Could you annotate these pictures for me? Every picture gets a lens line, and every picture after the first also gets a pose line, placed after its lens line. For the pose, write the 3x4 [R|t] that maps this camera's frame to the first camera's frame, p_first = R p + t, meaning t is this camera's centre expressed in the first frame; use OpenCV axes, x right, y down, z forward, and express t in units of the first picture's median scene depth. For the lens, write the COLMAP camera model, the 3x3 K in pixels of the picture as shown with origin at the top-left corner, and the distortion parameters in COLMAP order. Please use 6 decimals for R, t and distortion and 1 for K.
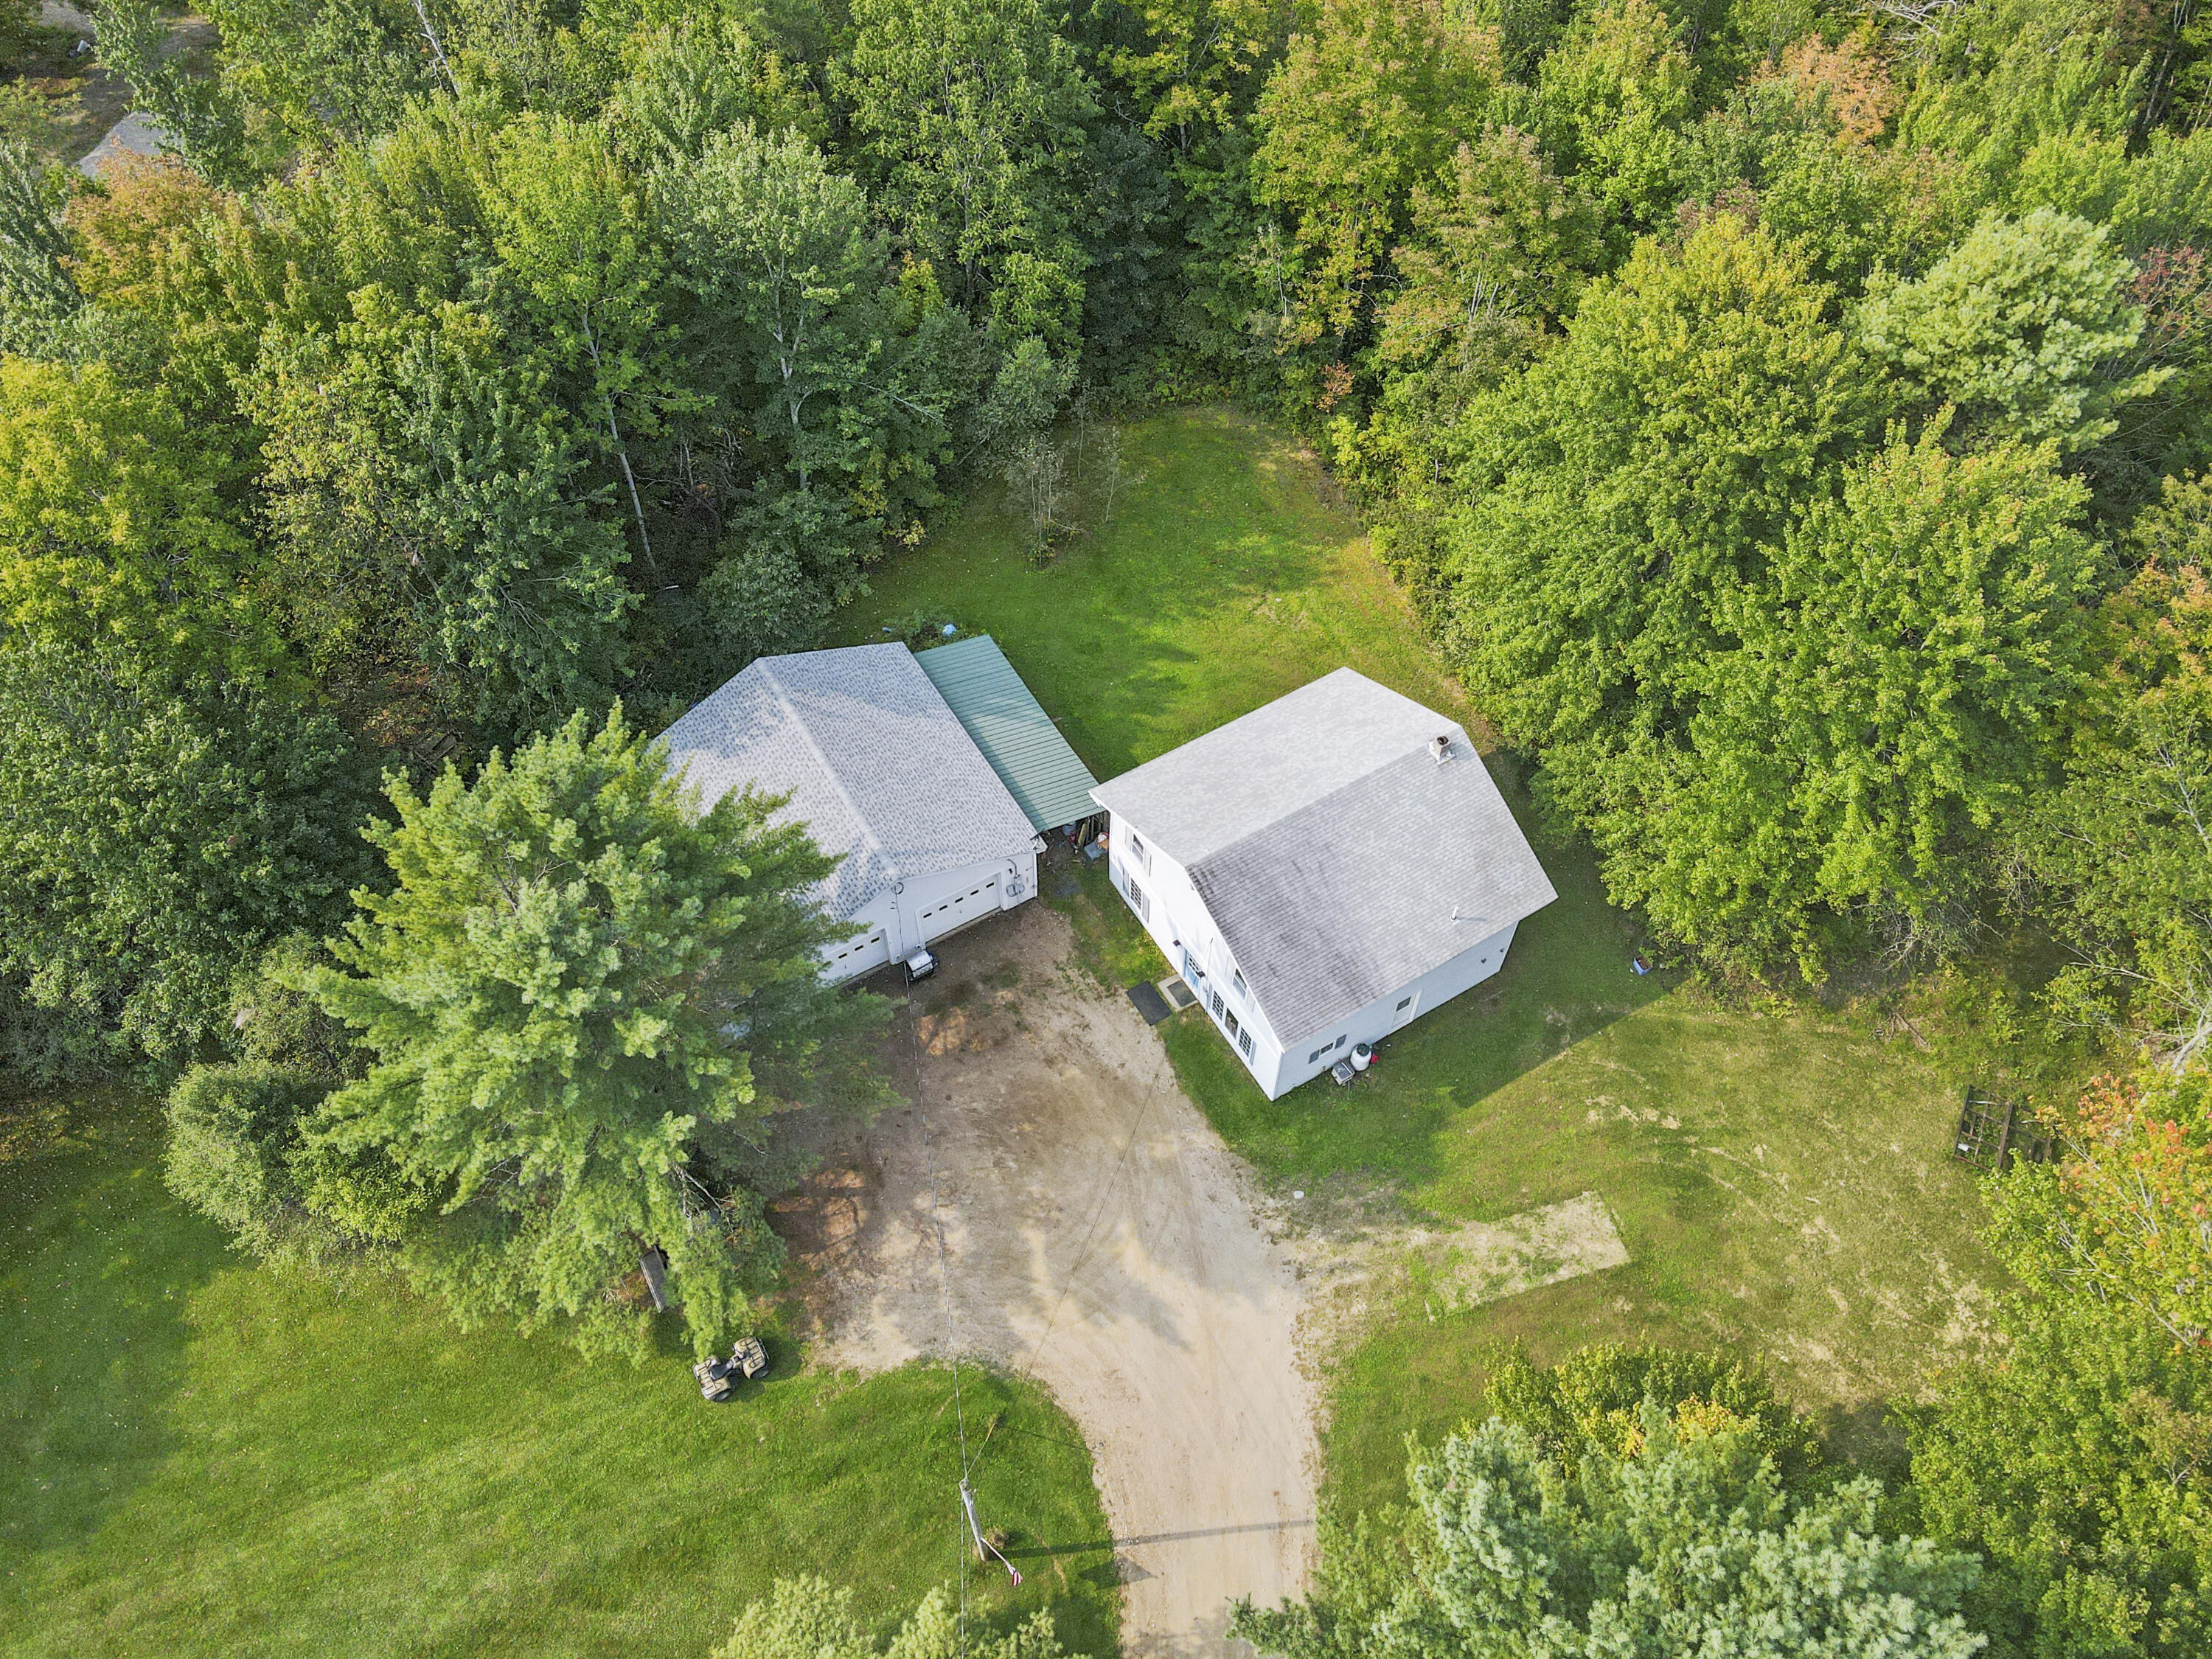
lens RADIAL K [[1608.5, 0, 1112.8], [0, 1608.5, 826.0], [0, 0, 1]] dist [0.032934, -0.000999]
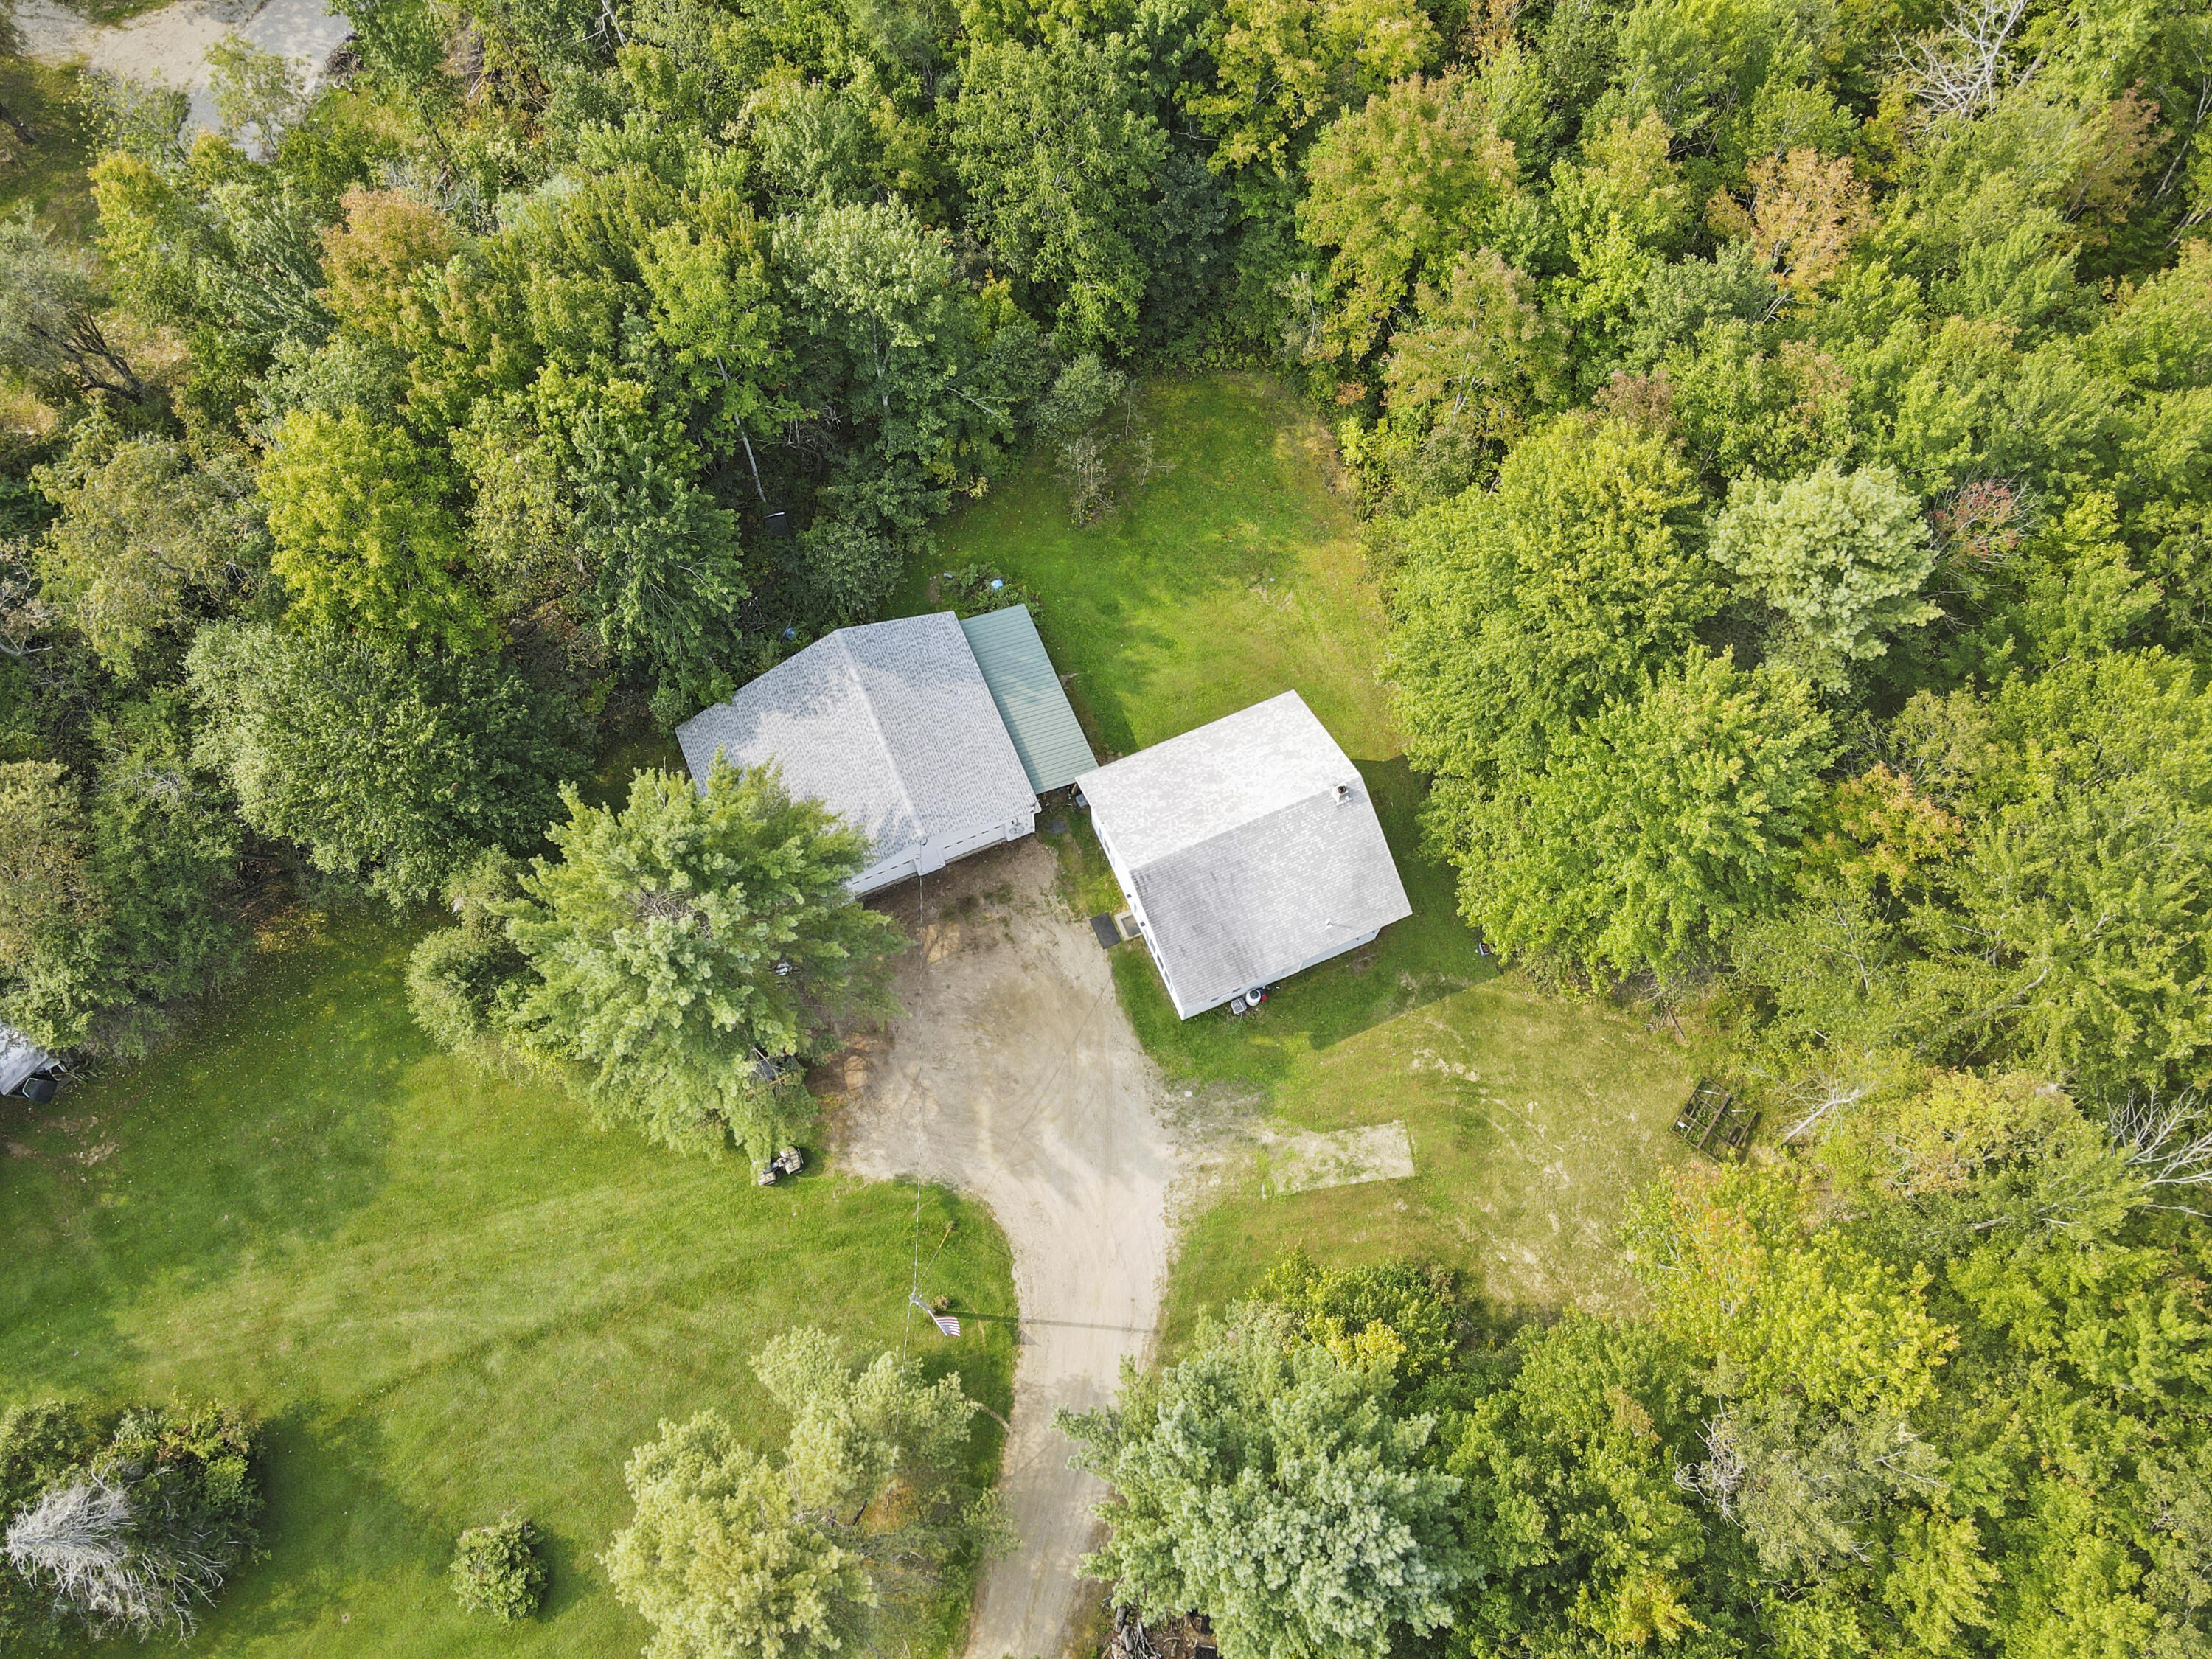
lens RADIAL K [[1608.5, 0, 1112.8], [0, 1608.5, 826.0], [0, 0, 1]] dist [0.032934, -0.000999]
pose [[0.990288, 0.130115, -0.048993, 0.086538], [-0.113054, 0.958703, 0.260976, -0.337833], [0.080927, -0.252902, 0.964101, -0.274998]]
